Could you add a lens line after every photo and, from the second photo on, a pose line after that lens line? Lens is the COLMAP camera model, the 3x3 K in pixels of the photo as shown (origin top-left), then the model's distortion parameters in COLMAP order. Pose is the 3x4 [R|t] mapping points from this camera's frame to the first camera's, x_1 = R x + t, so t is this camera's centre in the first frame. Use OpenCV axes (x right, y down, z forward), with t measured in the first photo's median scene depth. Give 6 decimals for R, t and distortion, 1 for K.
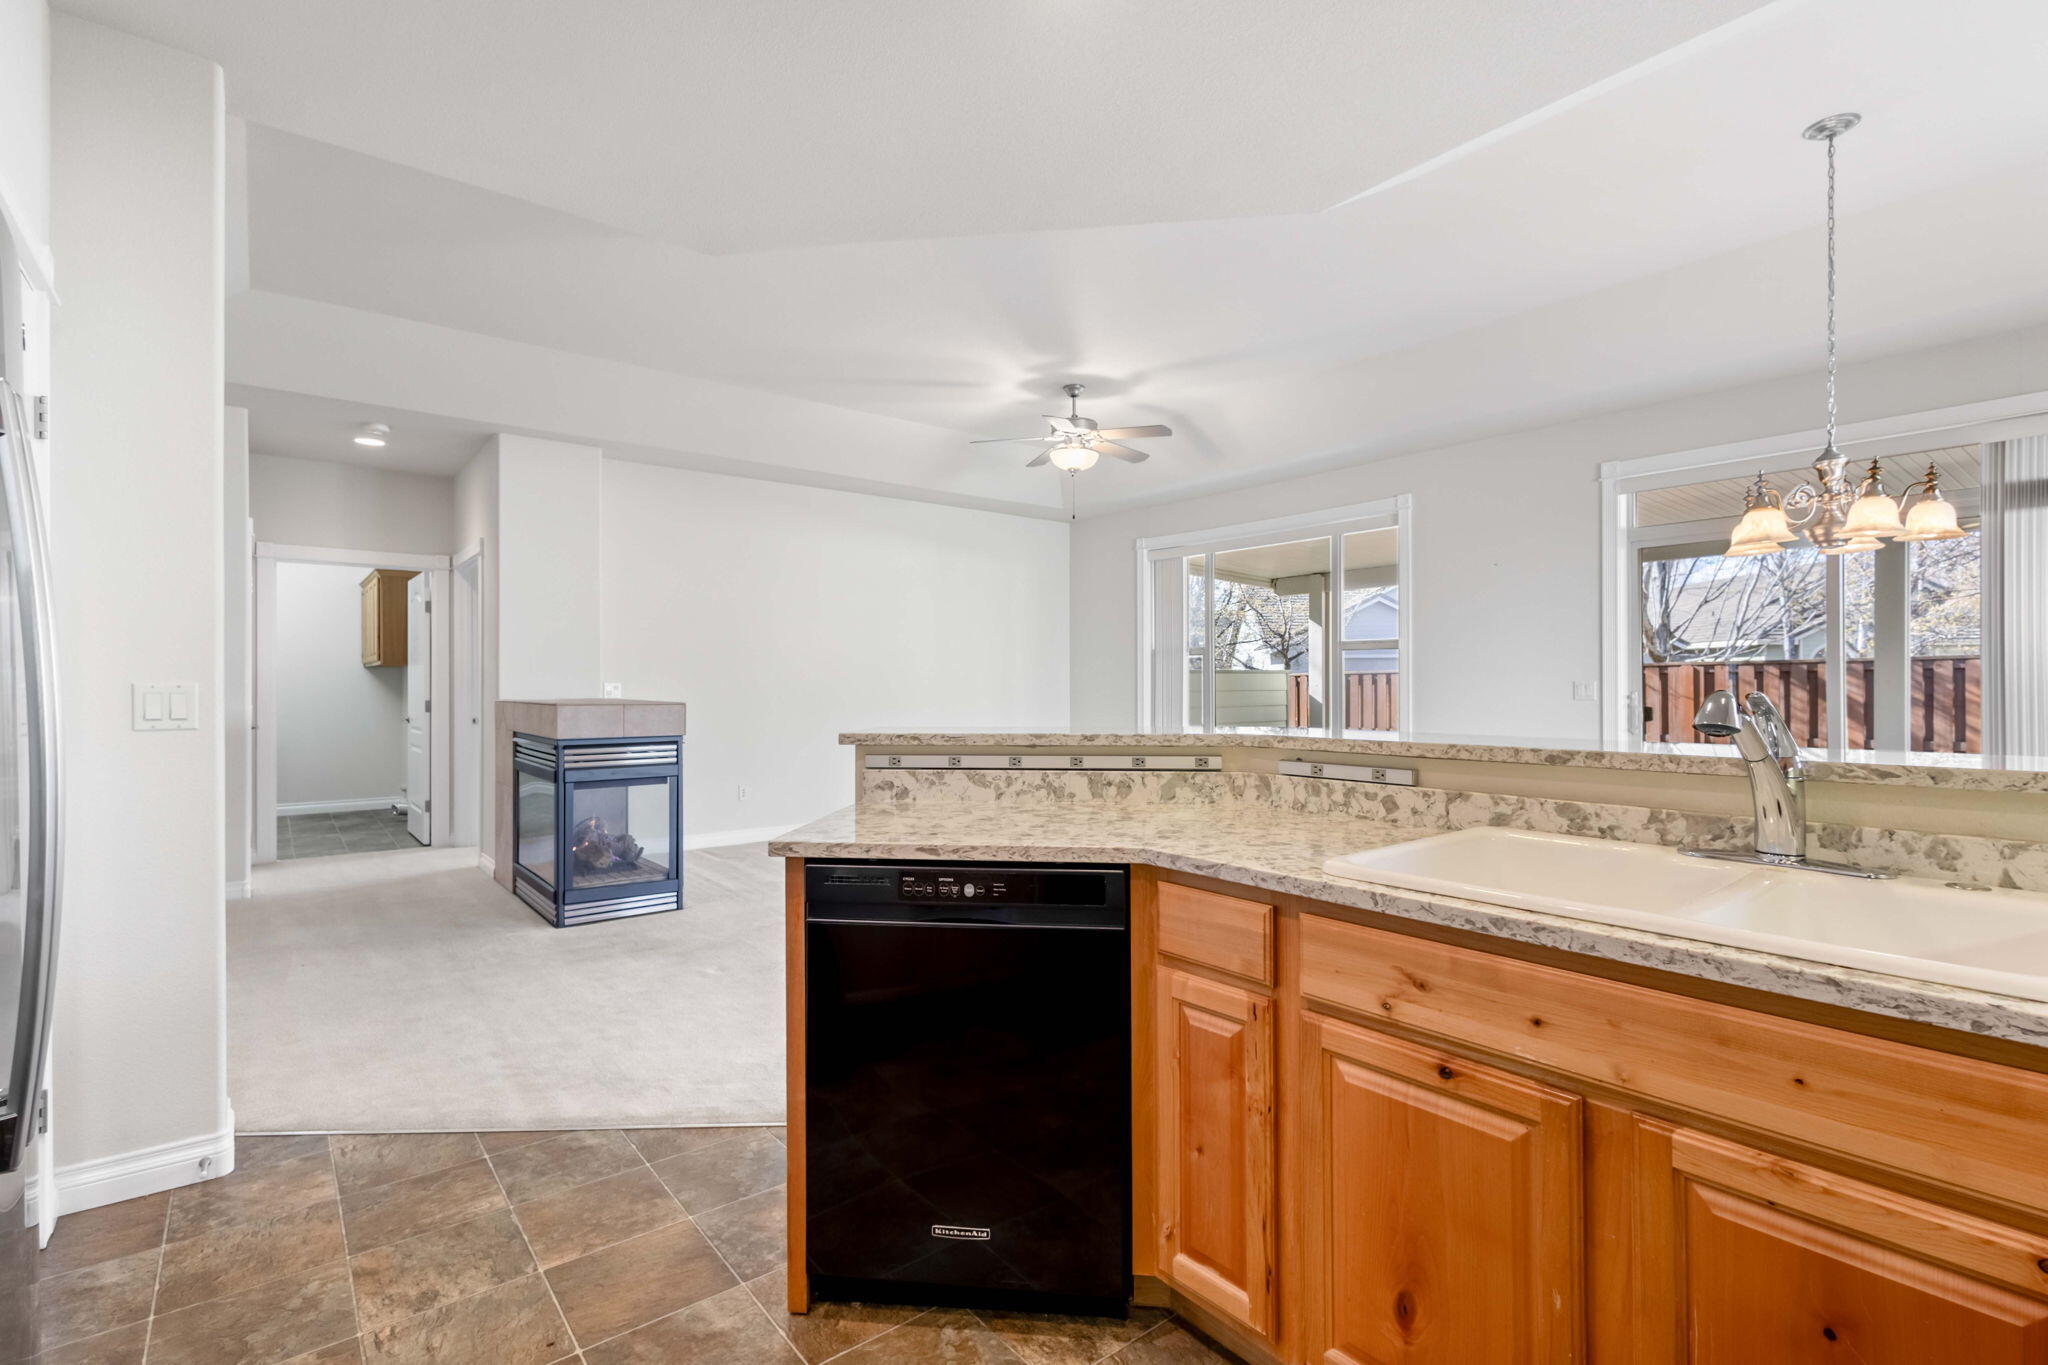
lens RADIAL K [[949.9, 0, 1024.4], [0, 949.9, 677.4], [0, 0, 1]] dist [0.005255, -0.000350]
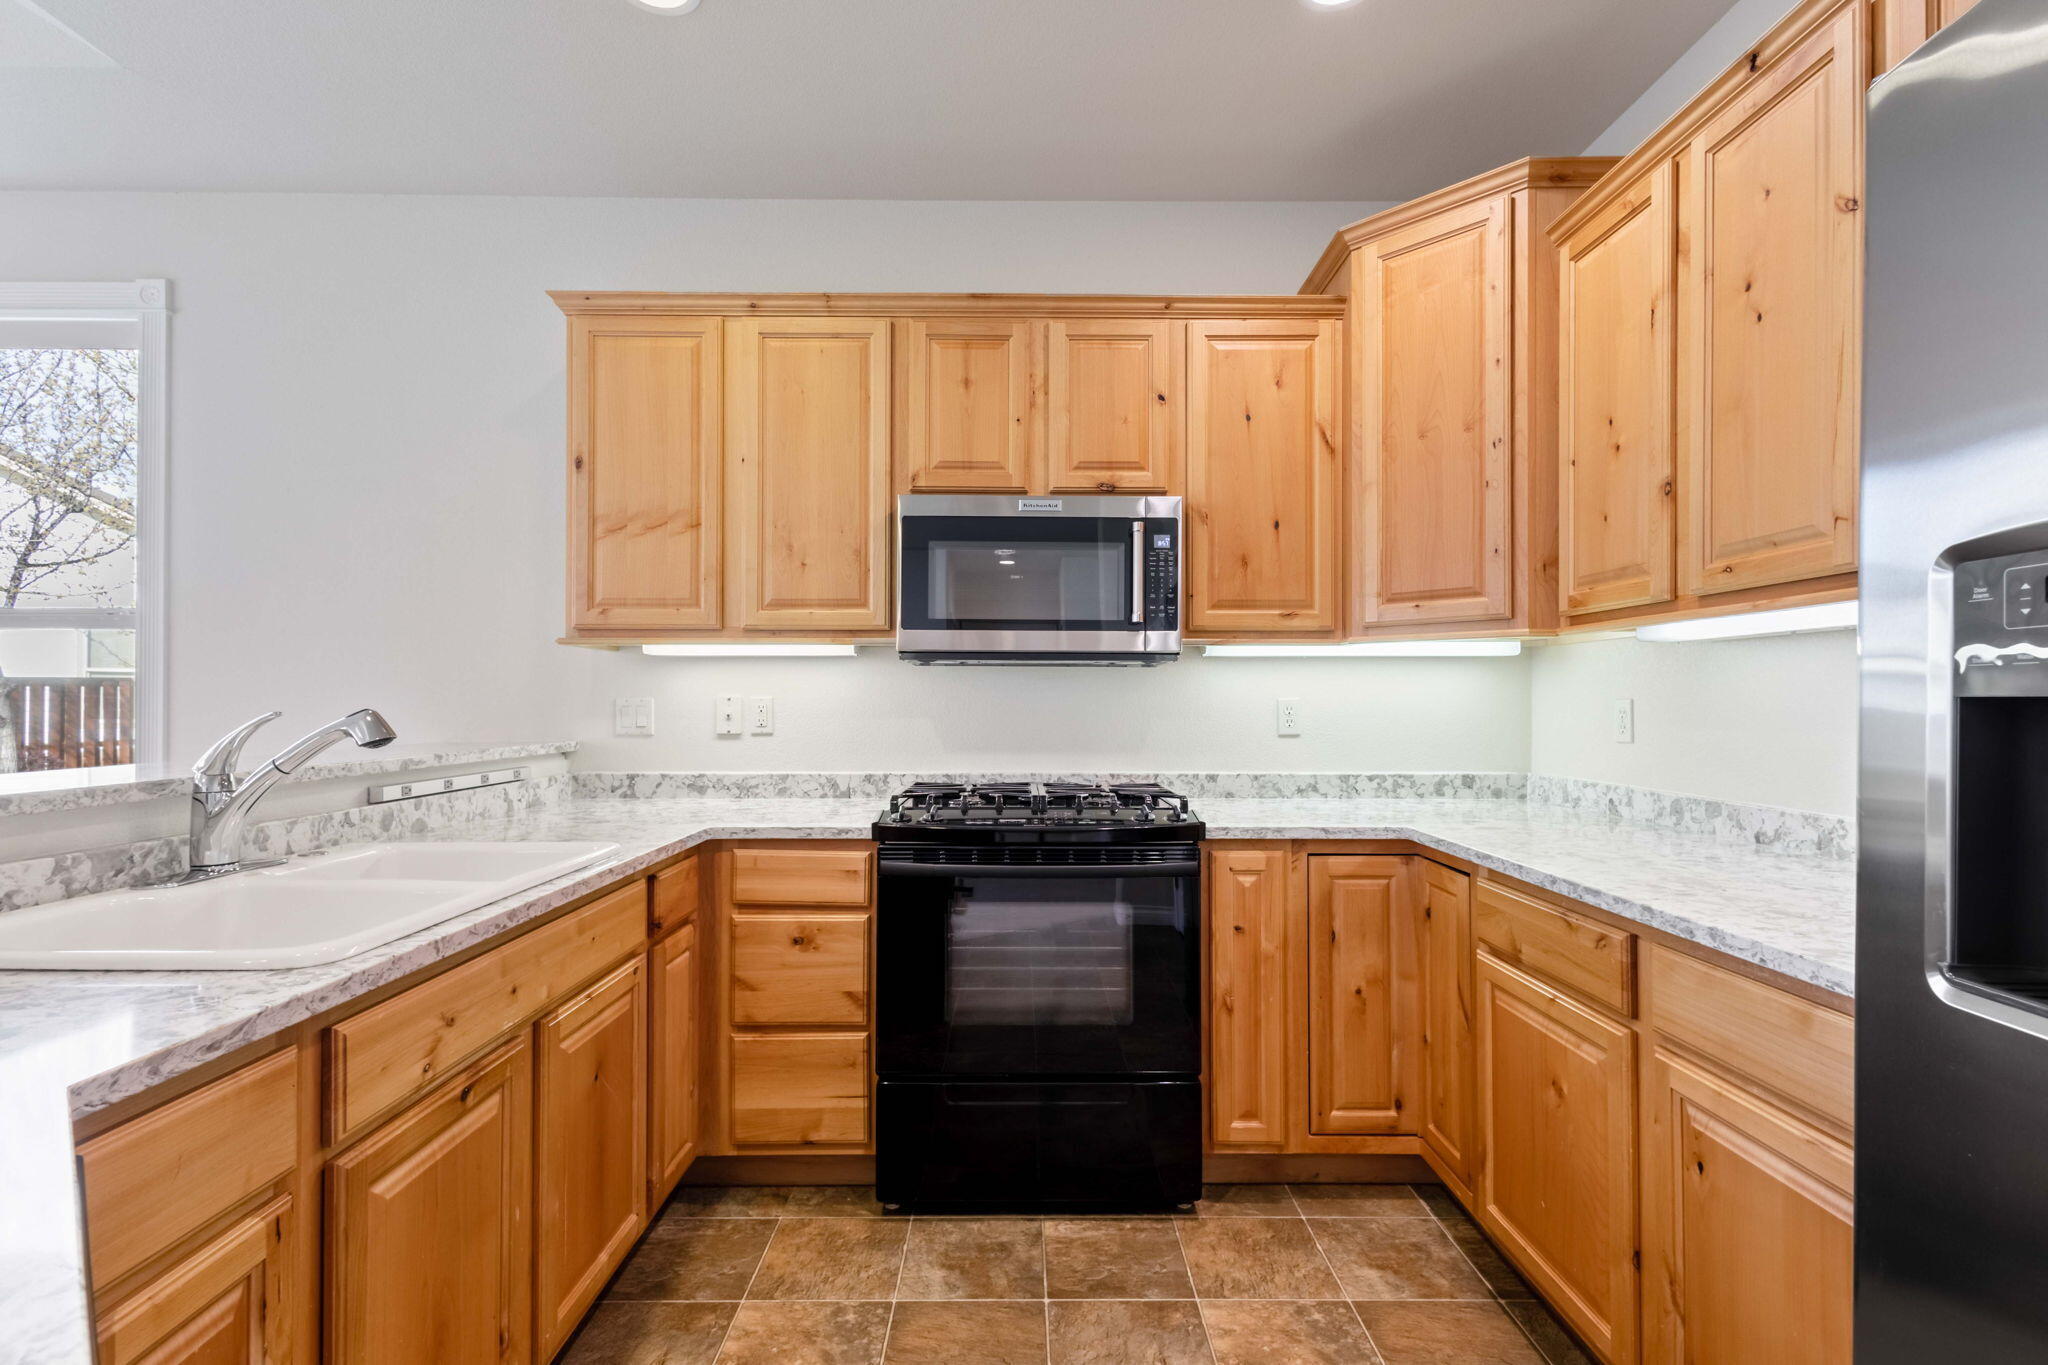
lens RADIAL K [[946.6, 0, 1023.1], [0, 946.6, 689.8], [0, 0, 1]] dist [0.010174, -0.000526]
pose [[-0.786532, 0.010575, 0.617459, -0.491322], [-0.001274, 0.999823, -0.018746, 0.007853], [-0.617549, -0.015531, -0.786379, 1.100418]]
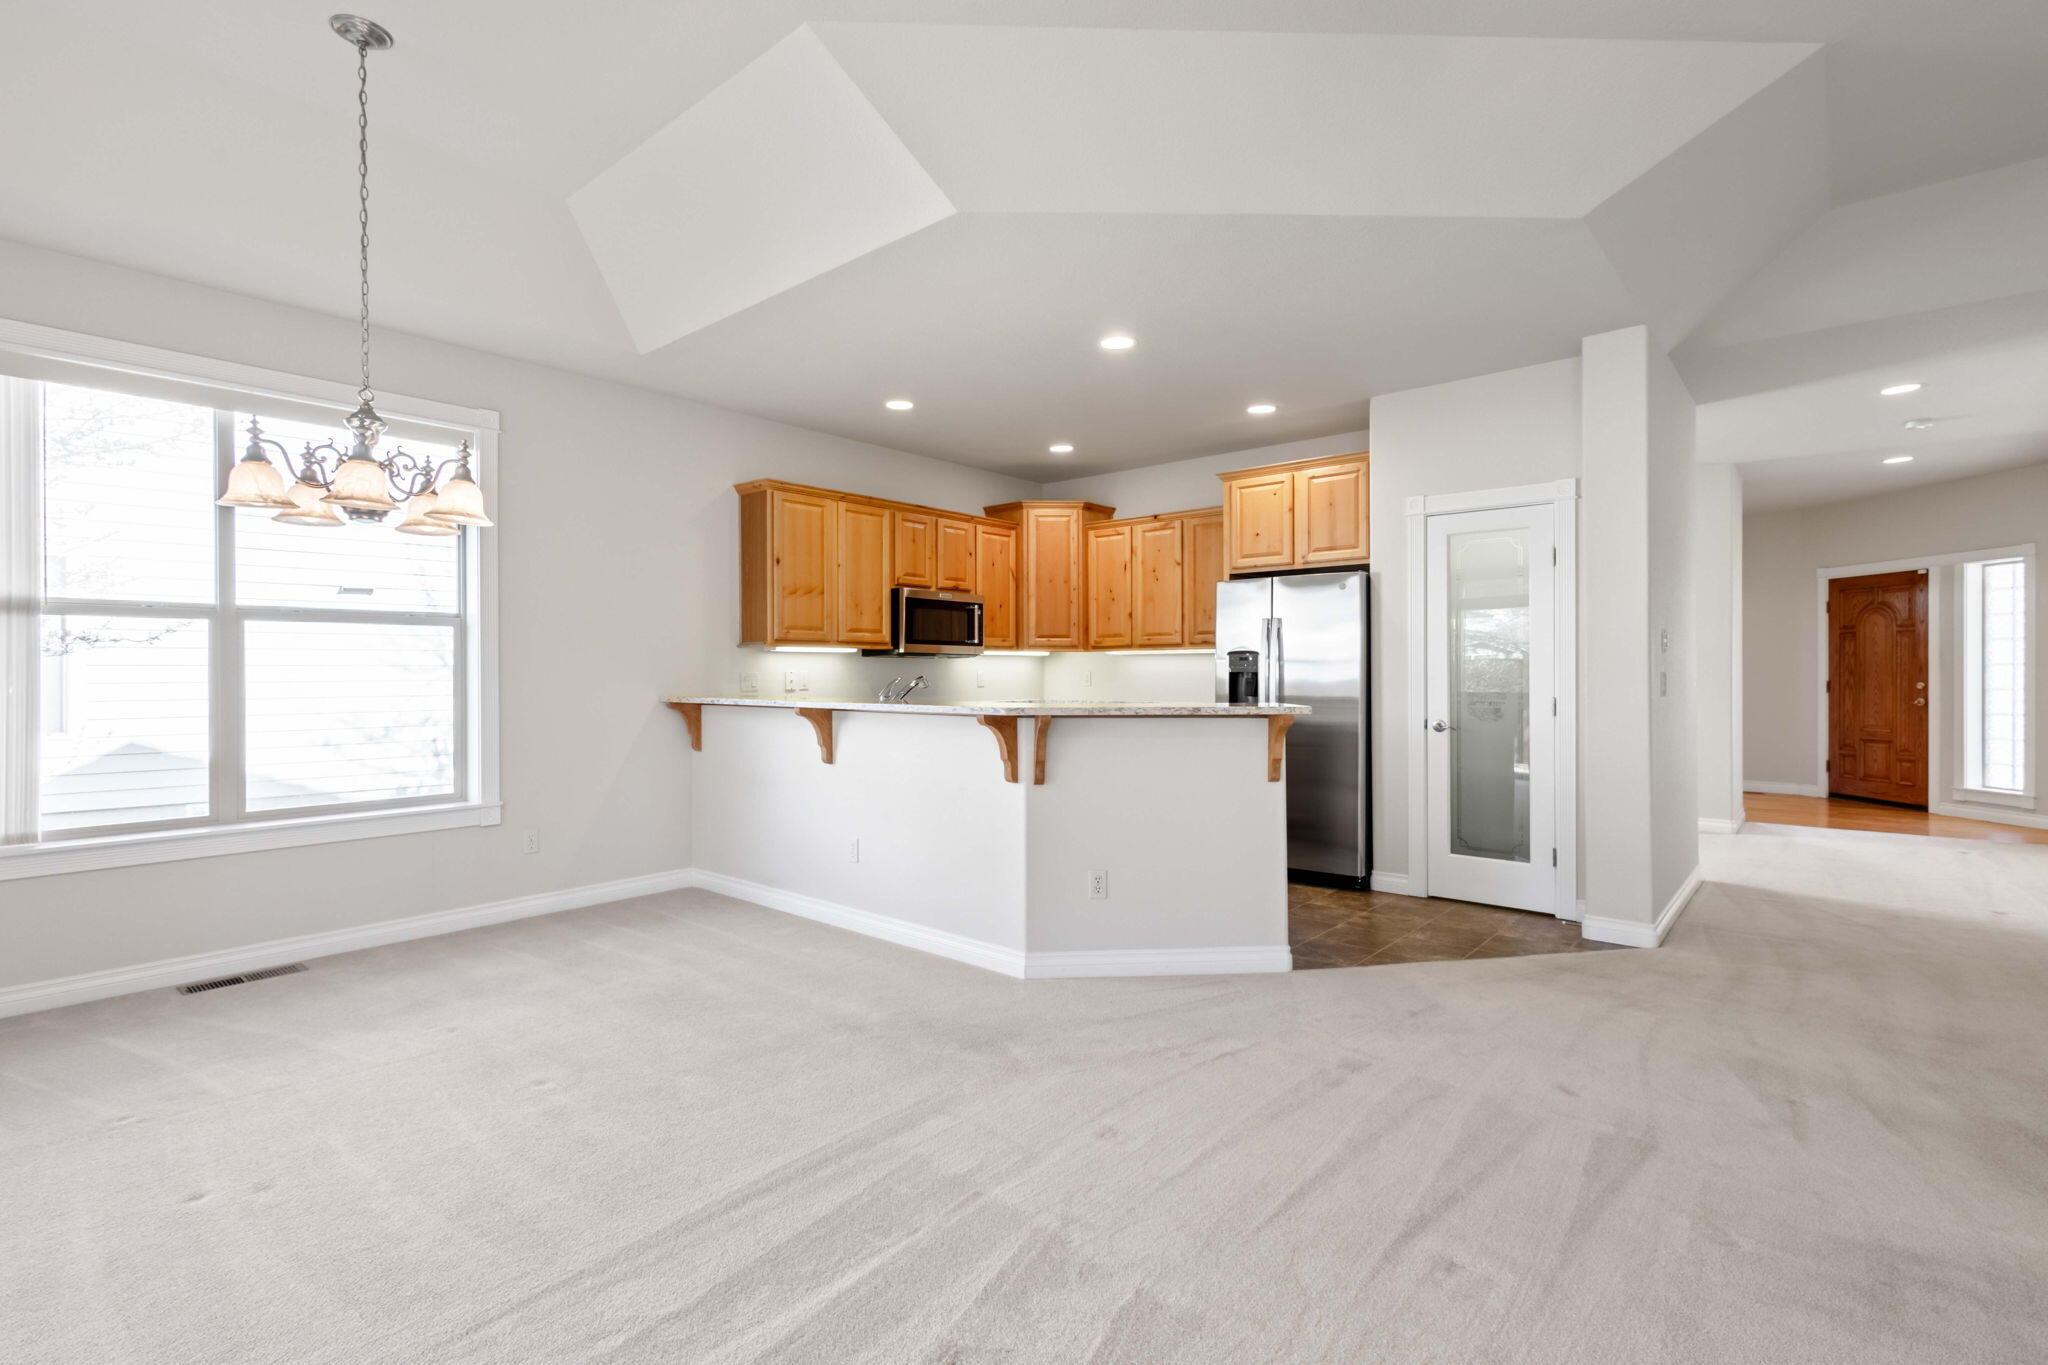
lens RADIAL K [[942.7, 0, 1026.4], [0, 942.7, 670.9], [0, 0, 1]] dist [0.011159, -0.000259]
pose [[-0.983019, 0.004816, -0.183442, 0.779409], [0.006045, 0.999963, -0.006143, 0.014778], [0.183406, -0.007147, -0.983011, 3.663885]]
